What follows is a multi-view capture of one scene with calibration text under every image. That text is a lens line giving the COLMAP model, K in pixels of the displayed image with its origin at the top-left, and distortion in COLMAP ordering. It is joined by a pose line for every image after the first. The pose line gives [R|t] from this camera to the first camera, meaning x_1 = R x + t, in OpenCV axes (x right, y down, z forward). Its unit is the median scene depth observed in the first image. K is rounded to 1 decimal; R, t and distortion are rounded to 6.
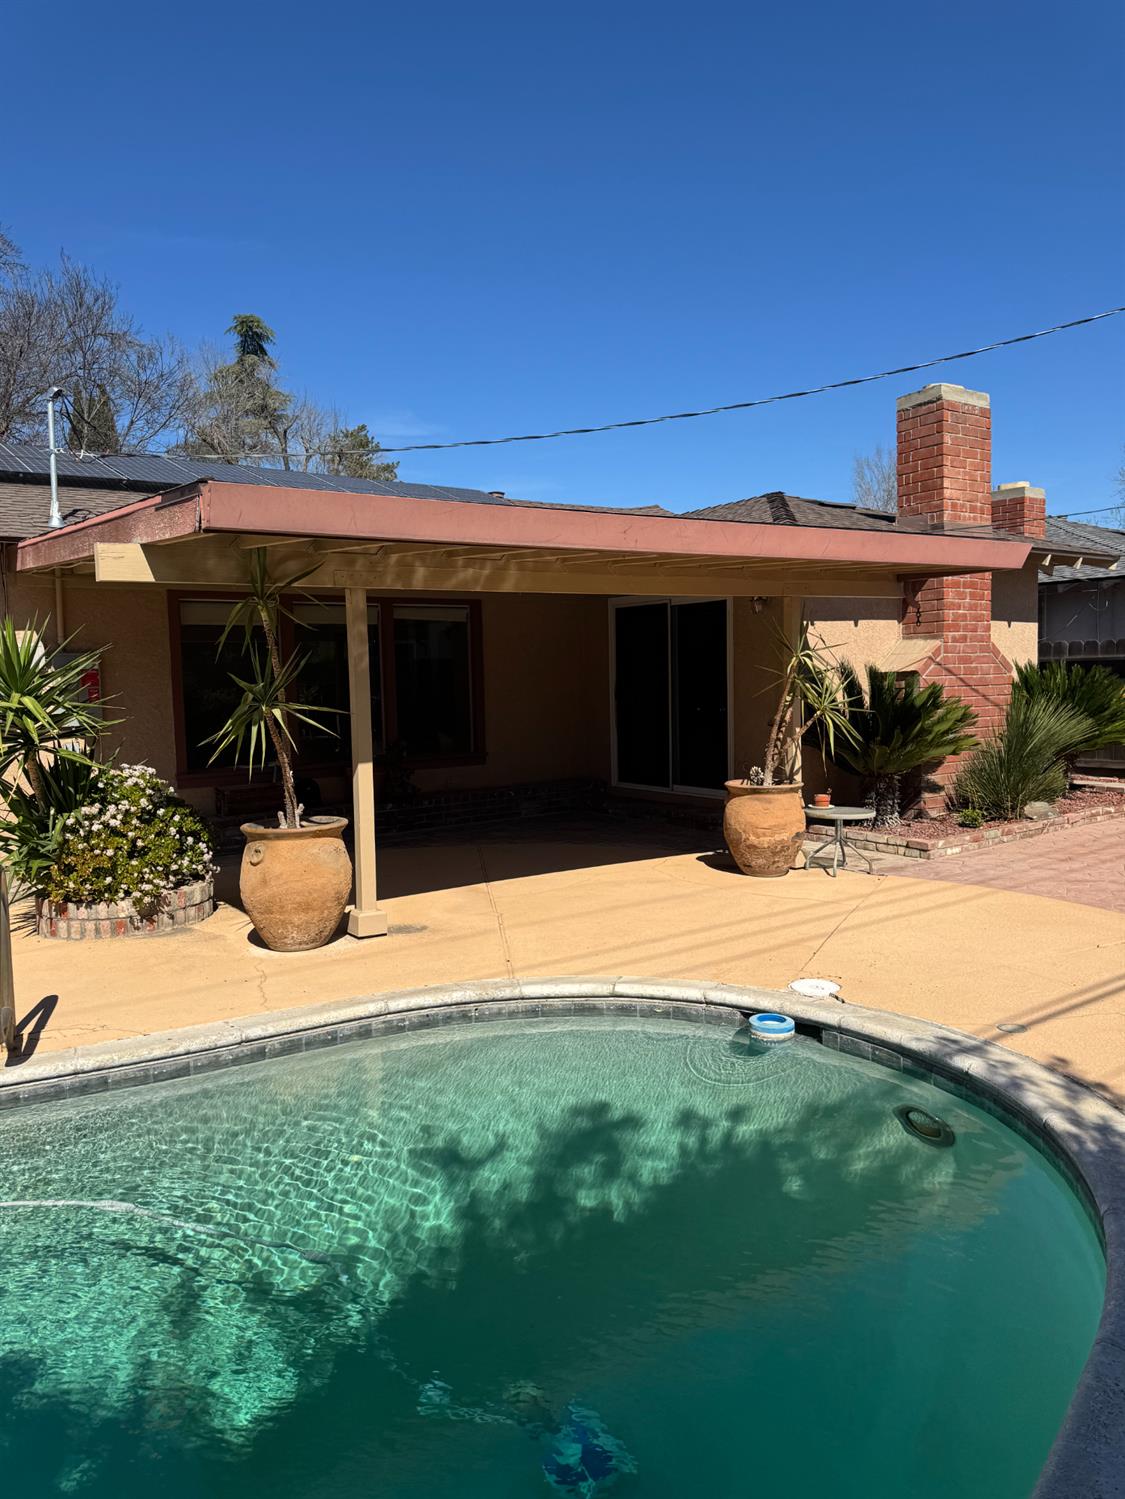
lens RADIAL K [[1060.1, 0, 562.5], [0, 1060.1, 749.5], [0, 0, 1]] dist [0.084312, -0.111802]
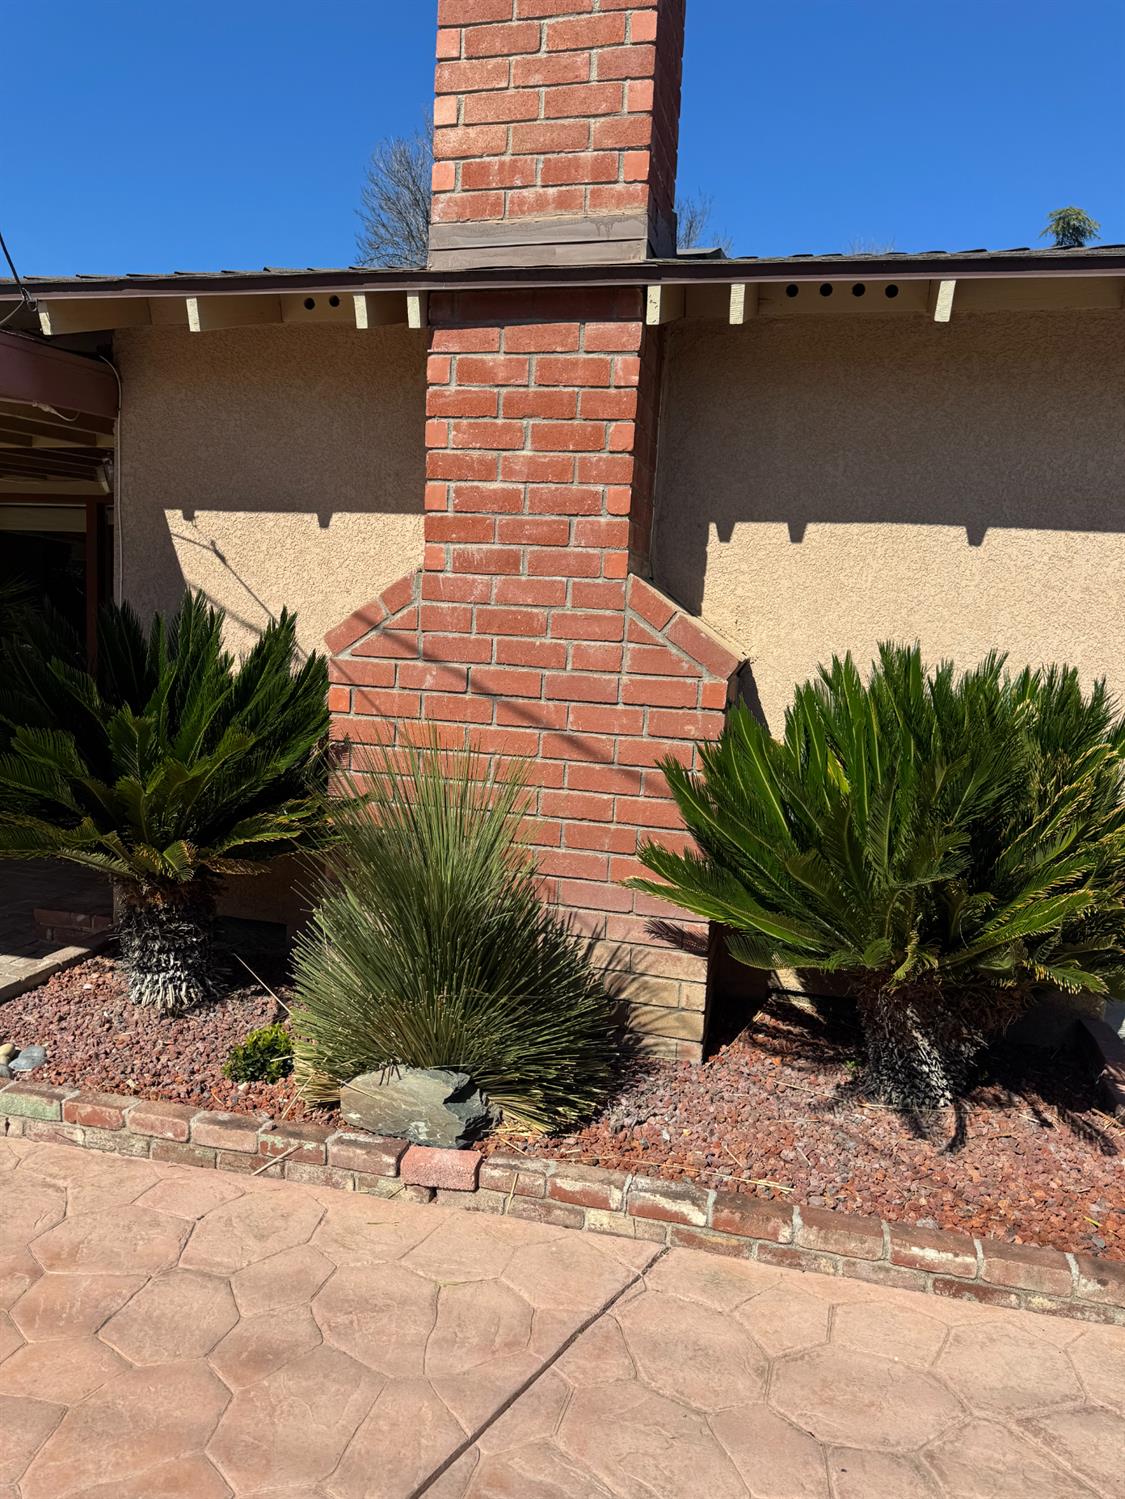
lens RADIAL K [[1060.1, 0, 562.5], [0, 1060.1, 749.5], [0, 0, 1]] dist [0.084312, -0.111802]
pose [[0.642906, 0.146486, -0.751807, 0.905078], [-0.121003, 0.988640, 0.089156, -0.104062], [0.756327, 0.033652, 0.653328, 1.074803]]
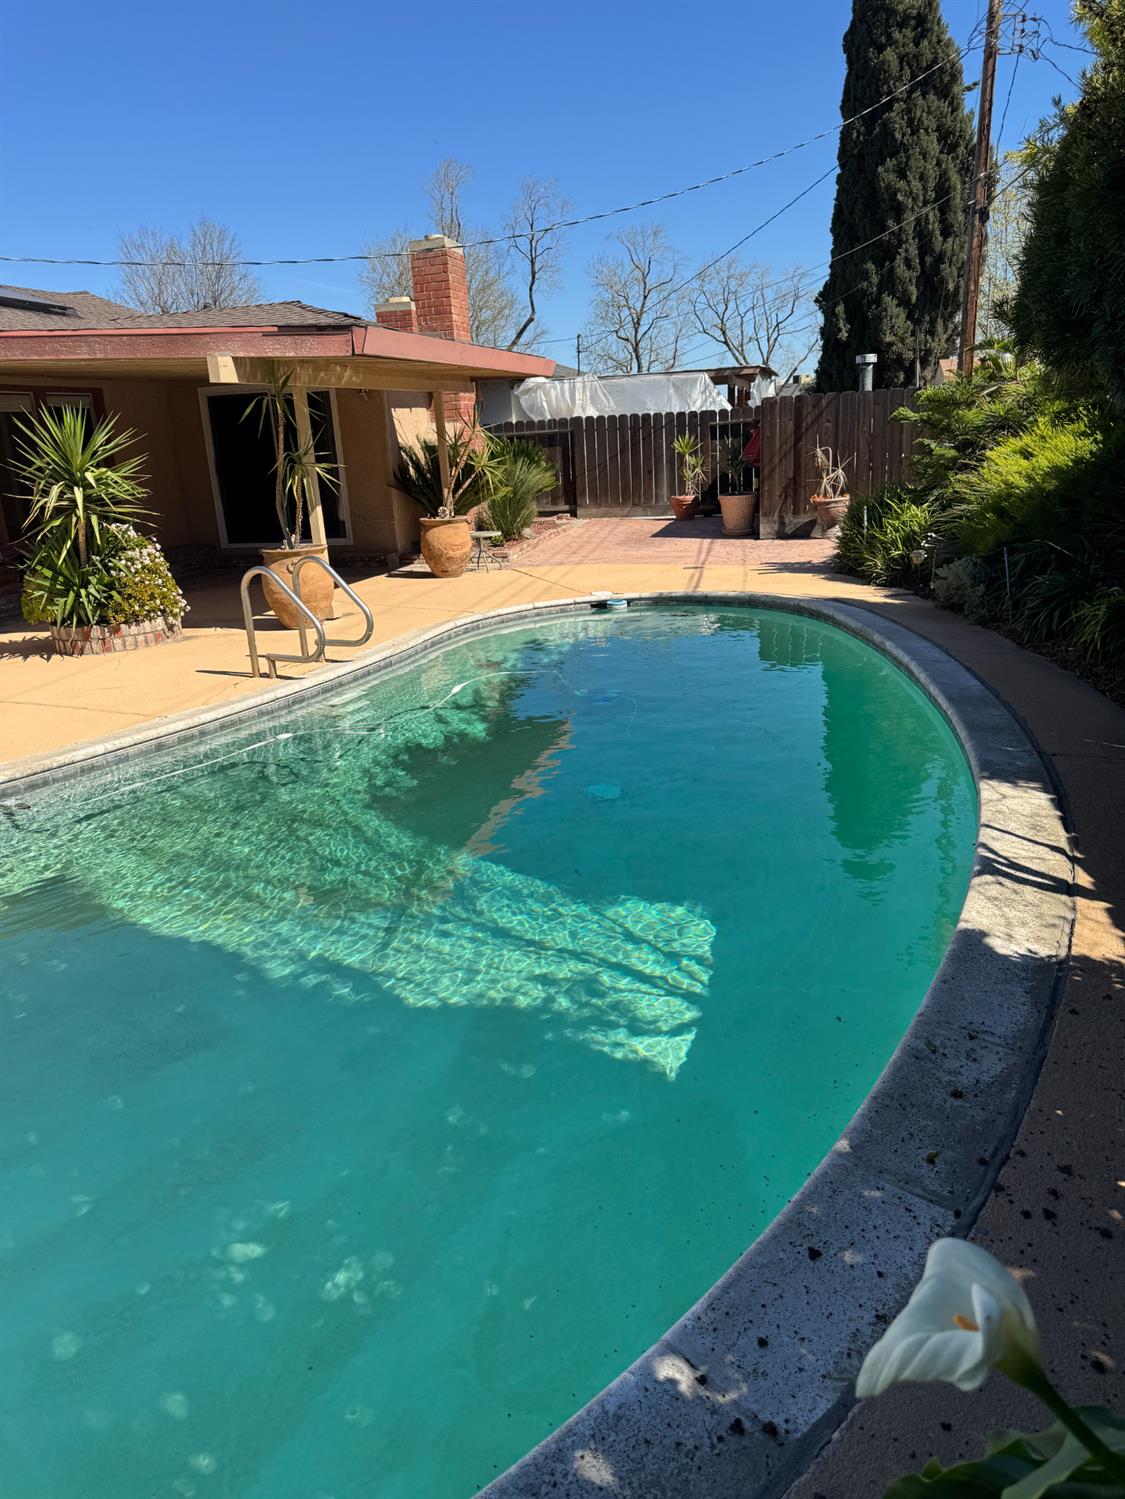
lens RADIAL K [[1060.1, 0, 562.5], [0, 1060.1, 749.5], [0, 0, 1]] dist [0.084312, -0.111802]
pose [[0.752295, -0.203974, 0.626456, -0.566258], [0.082836, 0.972605, 0.217204, 0.028587], [-0.653598, -0.111509, 0.748582, -0.256224]]
